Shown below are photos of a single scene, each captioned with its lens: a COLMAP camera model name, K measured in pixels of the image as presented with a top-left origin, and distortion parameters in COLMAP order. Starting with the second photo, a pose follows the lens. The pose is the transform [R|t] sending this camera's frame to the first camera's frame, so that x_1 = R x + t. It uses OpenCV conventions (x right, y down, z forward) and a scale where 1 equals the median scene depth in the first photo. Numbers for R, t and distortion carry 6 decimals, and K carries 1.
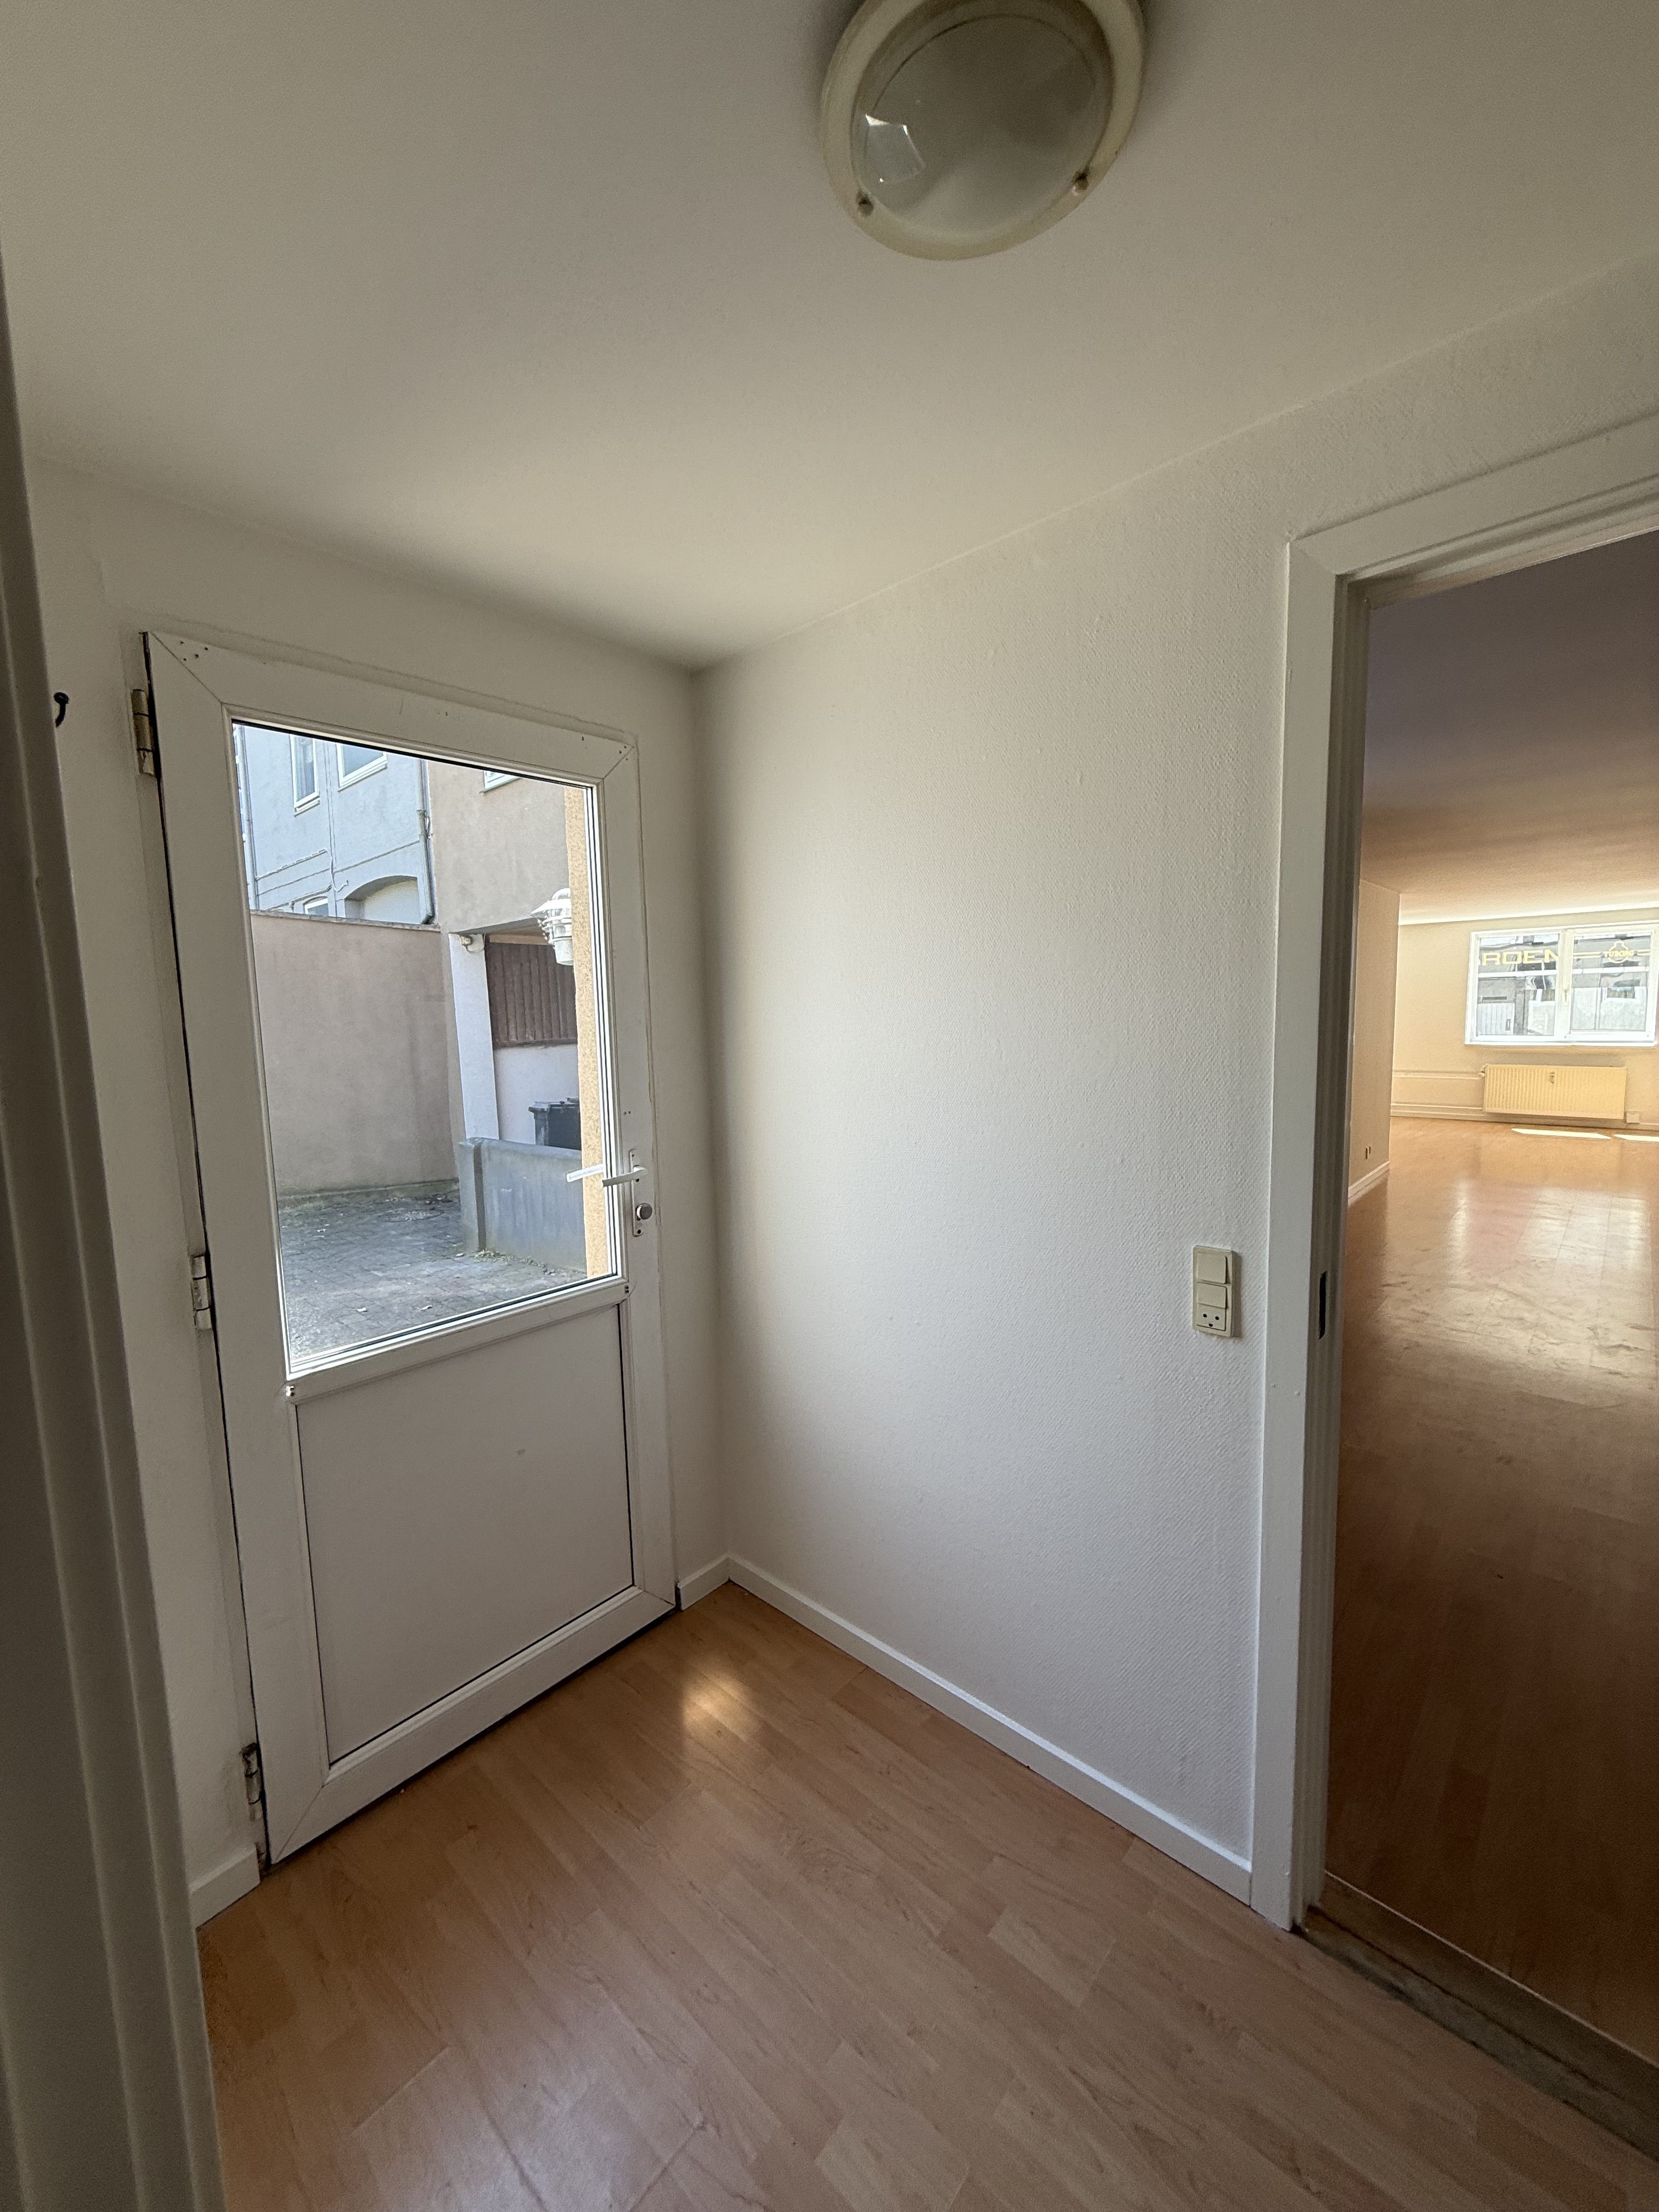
lens RADIAL K [[876.5, 0, 831.1], [0, 876.5, 1101.1], [0, 0, 1]] dist [0.000182, -0.000119]
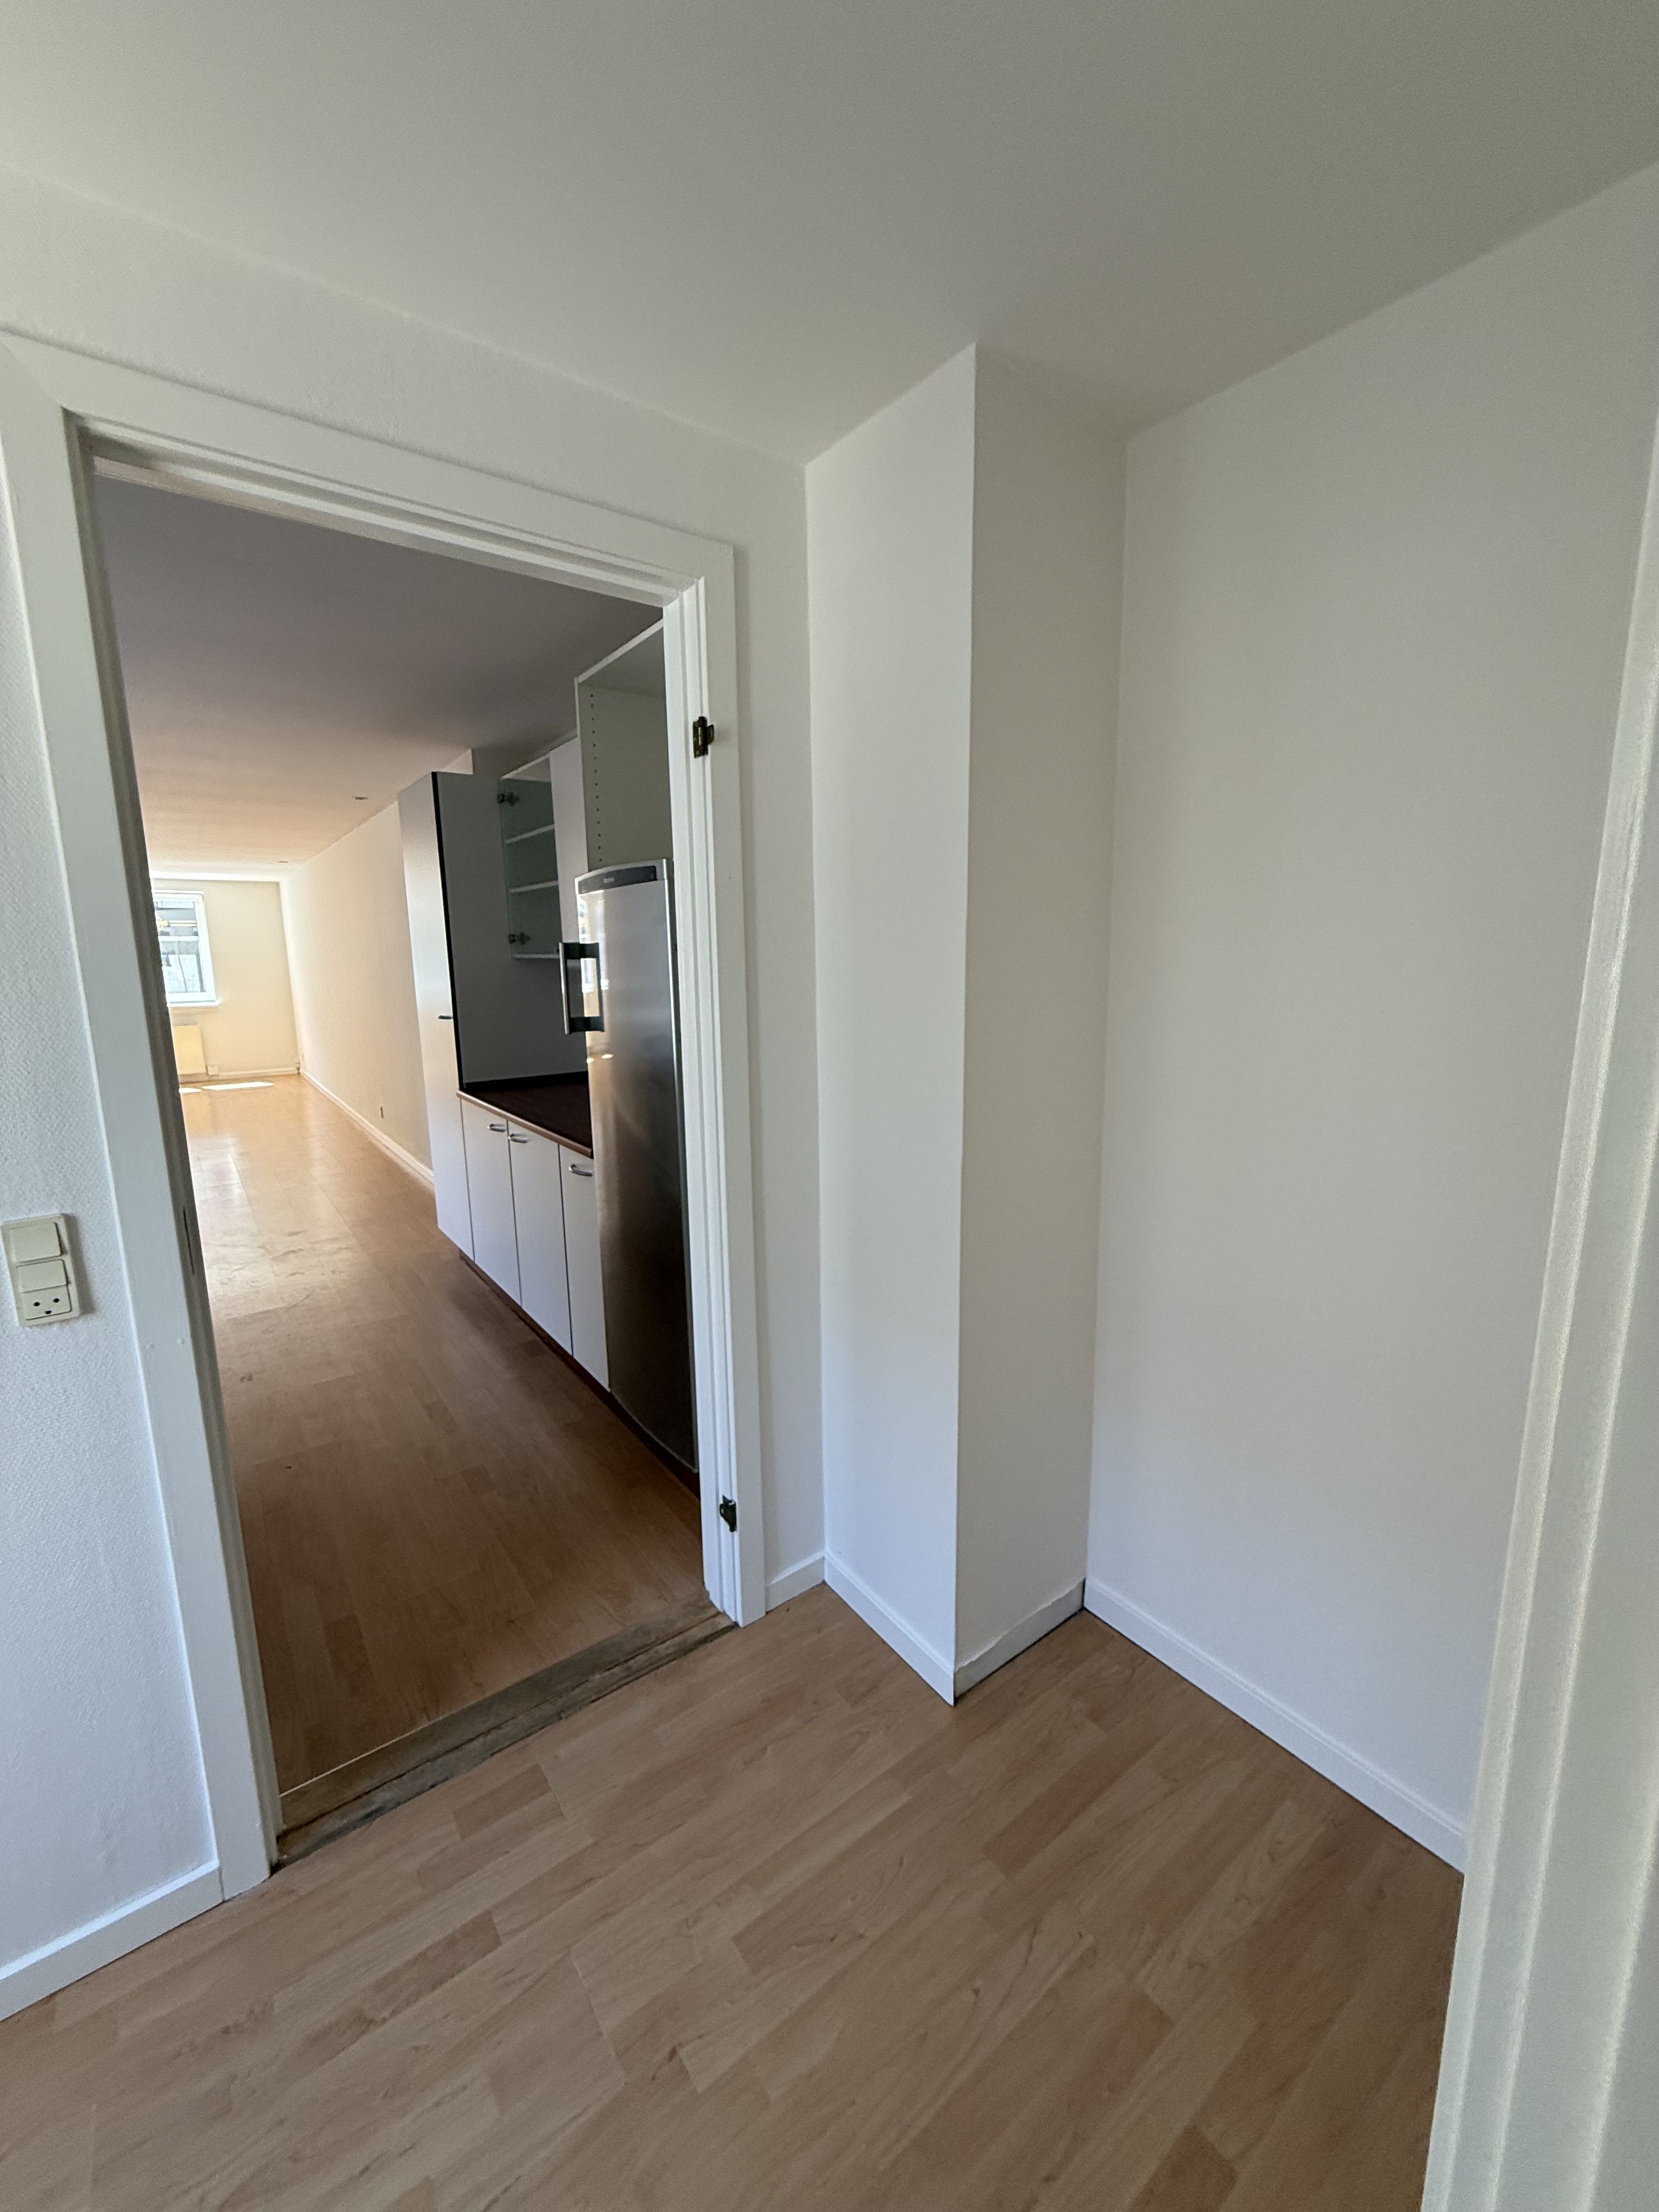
lens RADIAL K [[876.5, 0, 831.1], [0, 876.5, 1101.1], [0, 0, 1]] dist [0.000182, -0.000119]
pose [[0.184208, -0.142208, 0.972545, -0.031281], [0.109691, 0.986271, 0.123439, 0.007318], [-0.976747, 0.083941, 0.197278, 0.020660]]
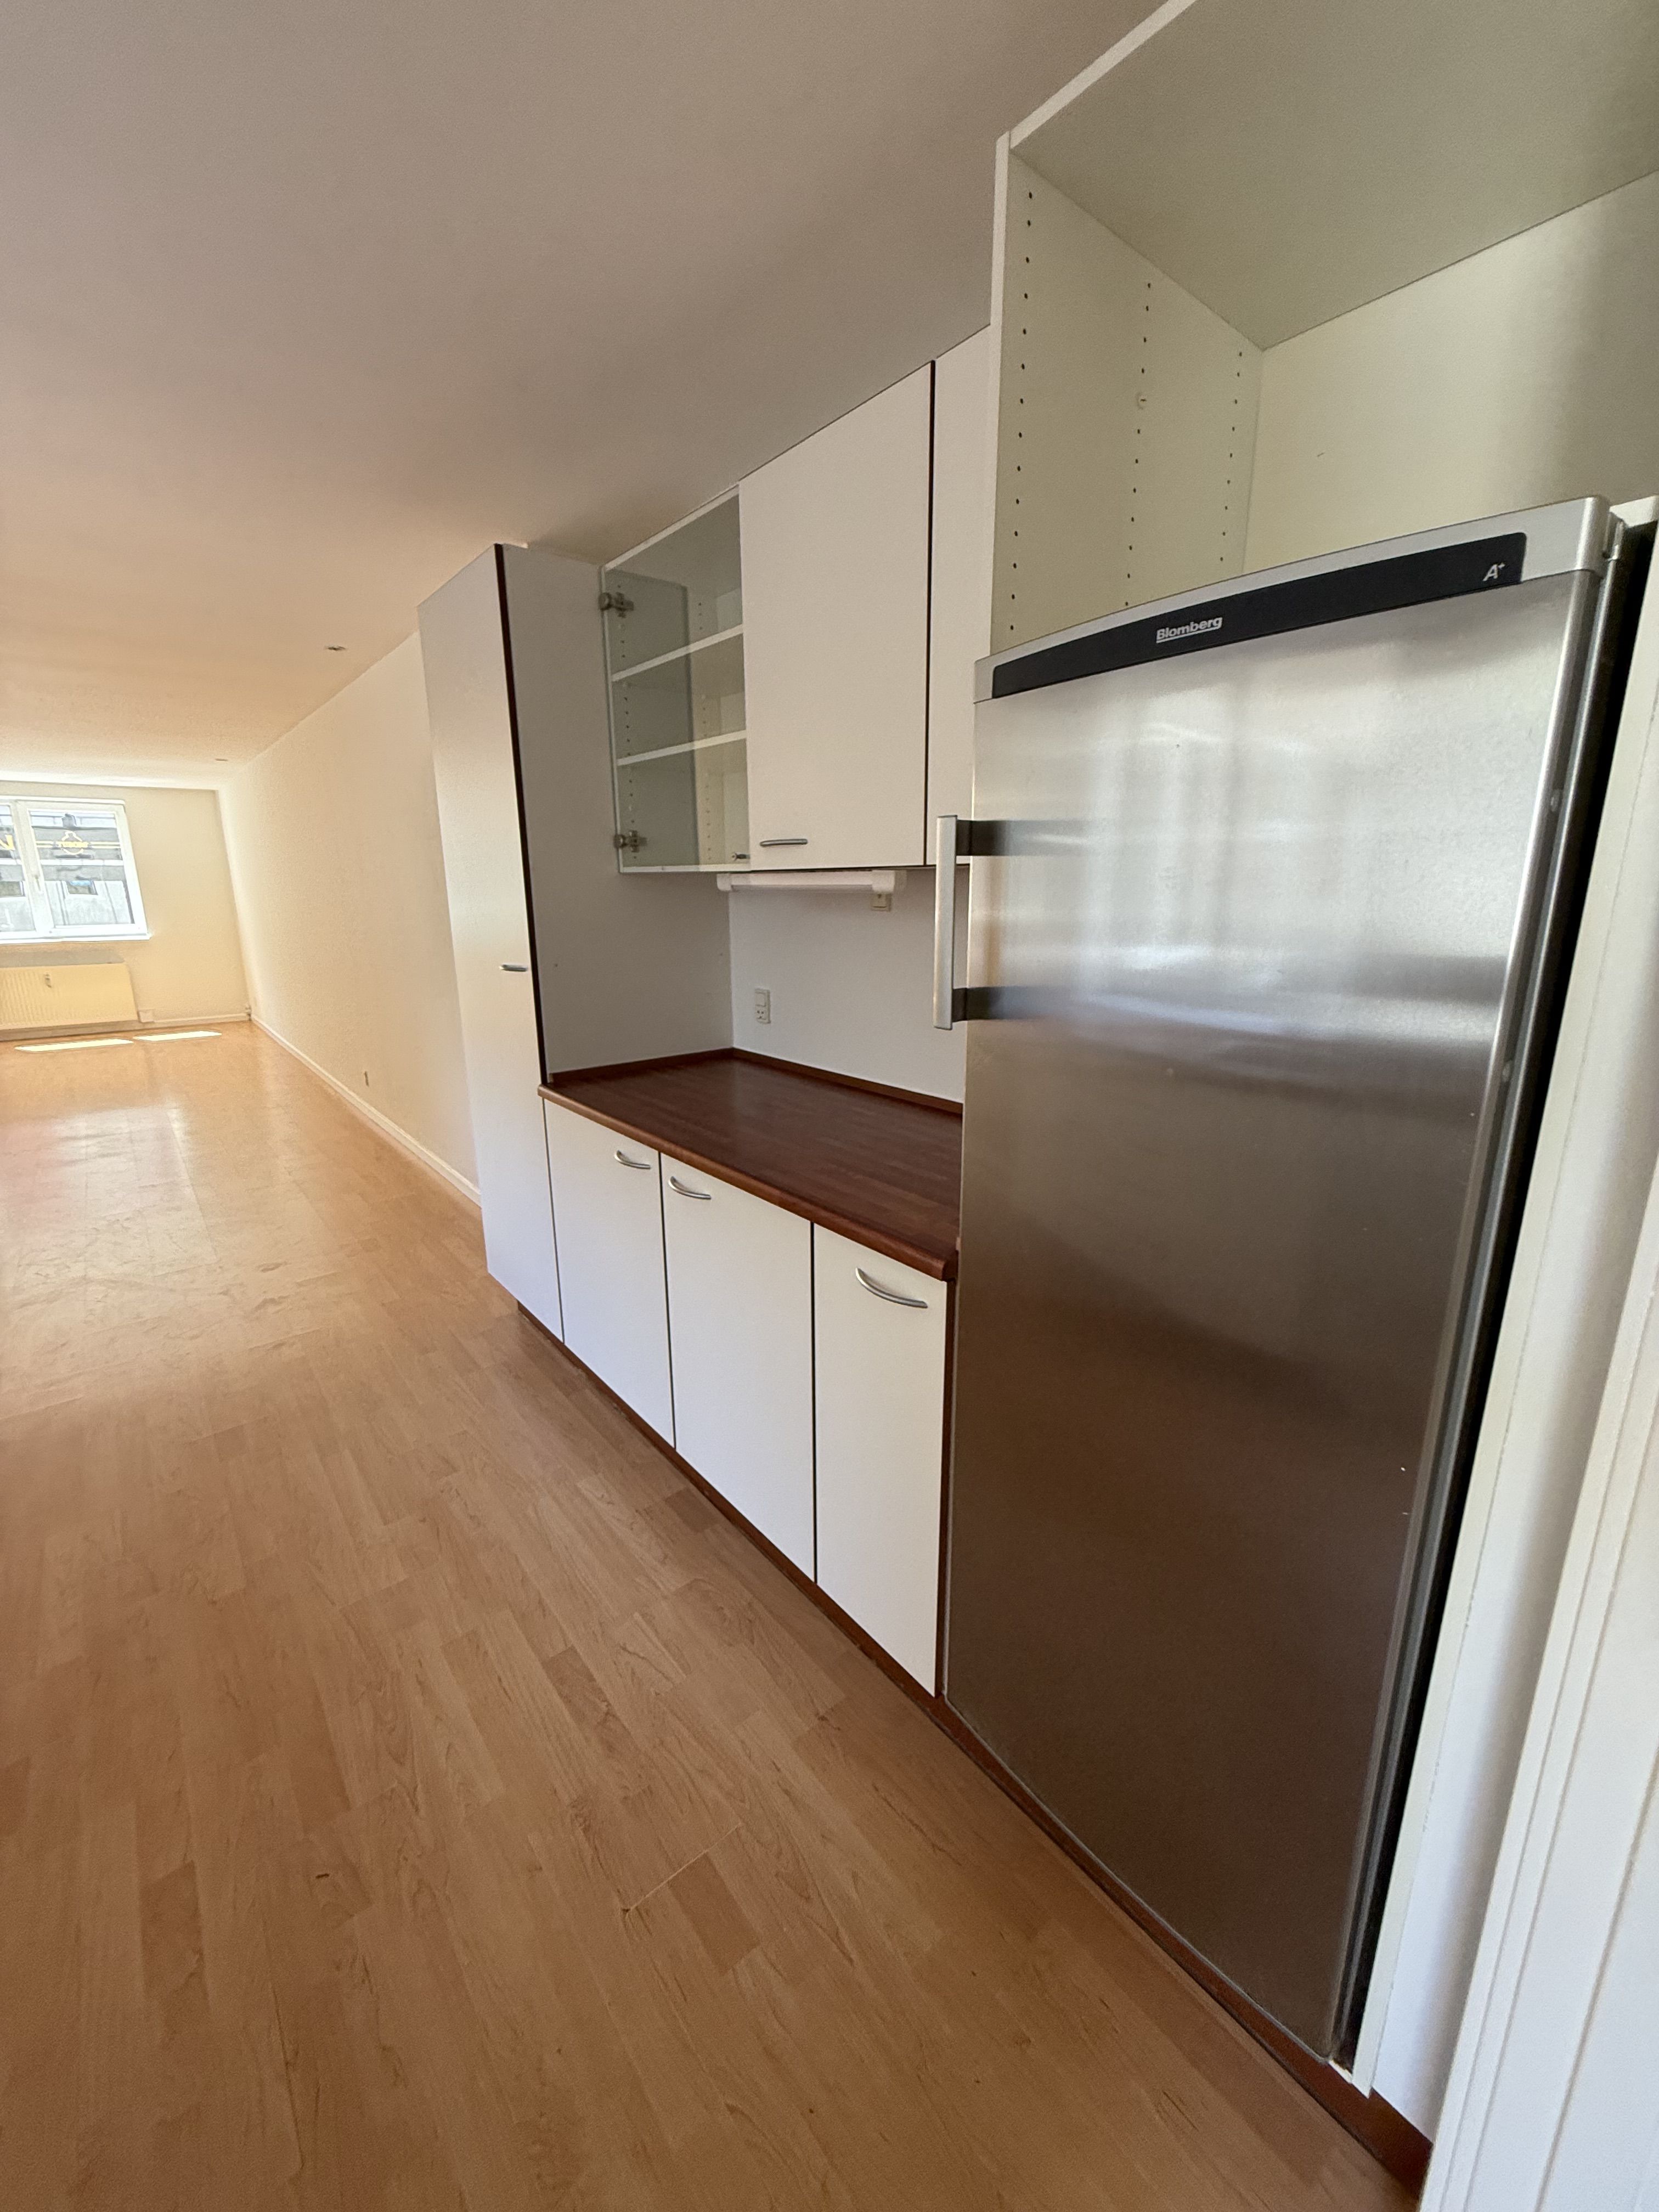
lens RADIAL K [[874.9, 0, 829.9], [0, 874.9, 1101.6], [0, 0, 1]] dist [-0.002770, -0.000124]
pose [[0.140640, -0.212984, 0.966881, 0.100367], [0.103075, 0.974430, 0.199654, -0.004333], [-0.984681, 0.071582, 0.158997, 0.148967]]
